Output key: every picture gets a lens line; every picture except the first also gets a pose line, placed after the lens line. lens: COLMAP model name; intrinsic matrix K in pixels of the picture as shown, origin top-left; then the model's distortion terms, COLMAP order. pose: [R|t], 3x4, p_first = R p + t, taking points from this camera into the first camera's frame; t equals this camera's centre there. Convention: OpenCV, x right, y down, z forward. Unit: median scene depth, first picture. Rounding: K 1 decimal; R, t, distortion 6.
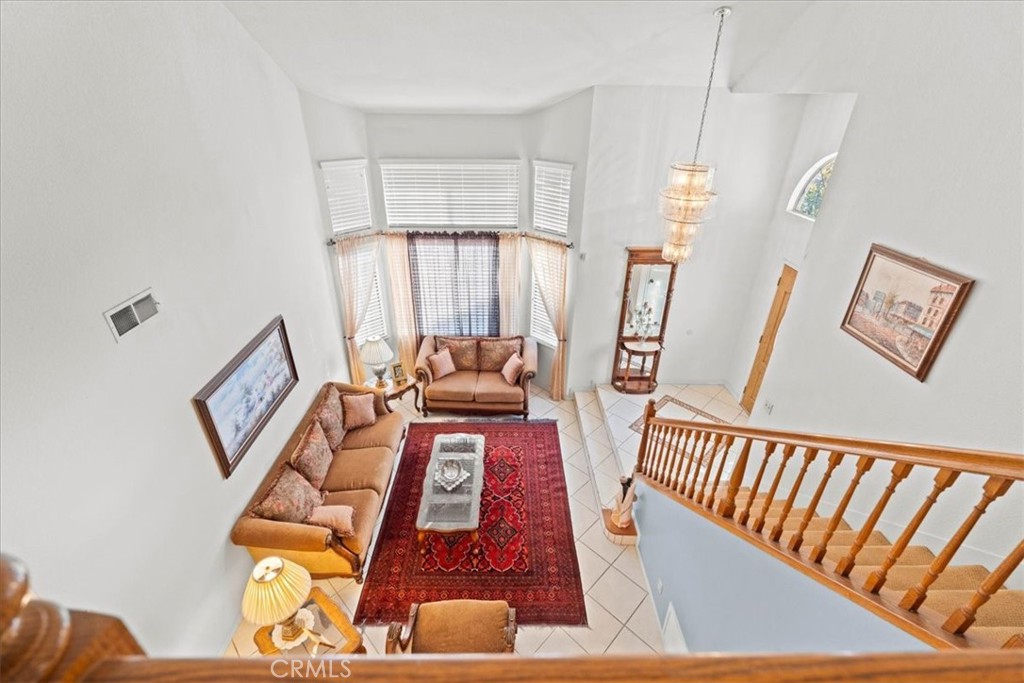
lens RADIAL K [[451.2, 0, 509.3], [0, 451.2, 344.8], [0, 0, 1]] dist [-0.001927, 0.000095]
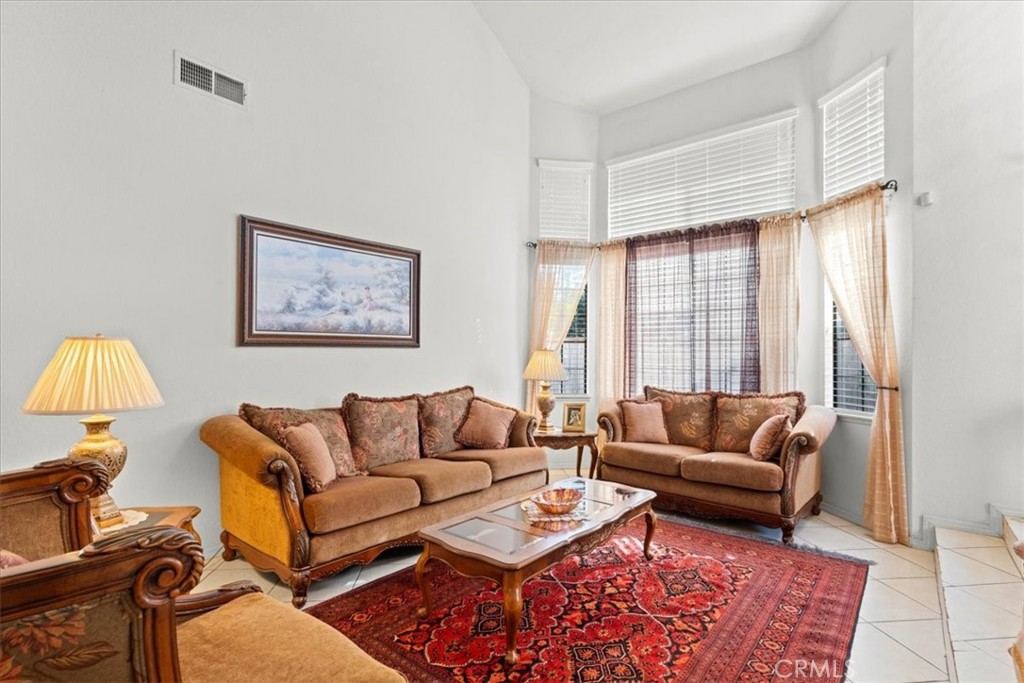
lens RADIAL K [[487.4, 0, 511.4], [0, 487.4, 346.3], [0, 0, 1]] dist [0.000986, -0.000040]
pose [[0.769720, -0.011398, -0.638280, 0.154445], [-0.307410, 0.869663, -0.386245, 0.299692], [0.559491, 0.493515, 0.665893, 0.453040]]
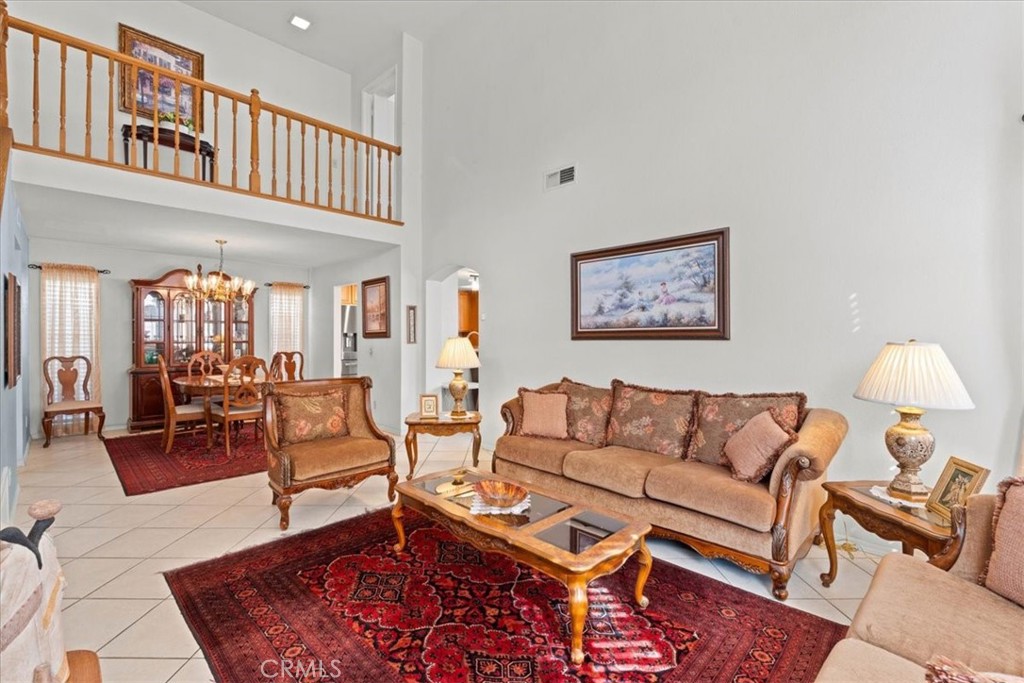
lens RADIAL K [[449.4, 0, 512.0], [0, 449.4, 341.5], [0, 0, 1]] dist [-0.012010, 0.000190]
pose [[-0.710337, -0.016694, -0.703663, 0.184810], [-0.353585, 0.872884, 0.336230, -0.020220], [0.608603, 0.487642, -0.625945, 1.034924]]
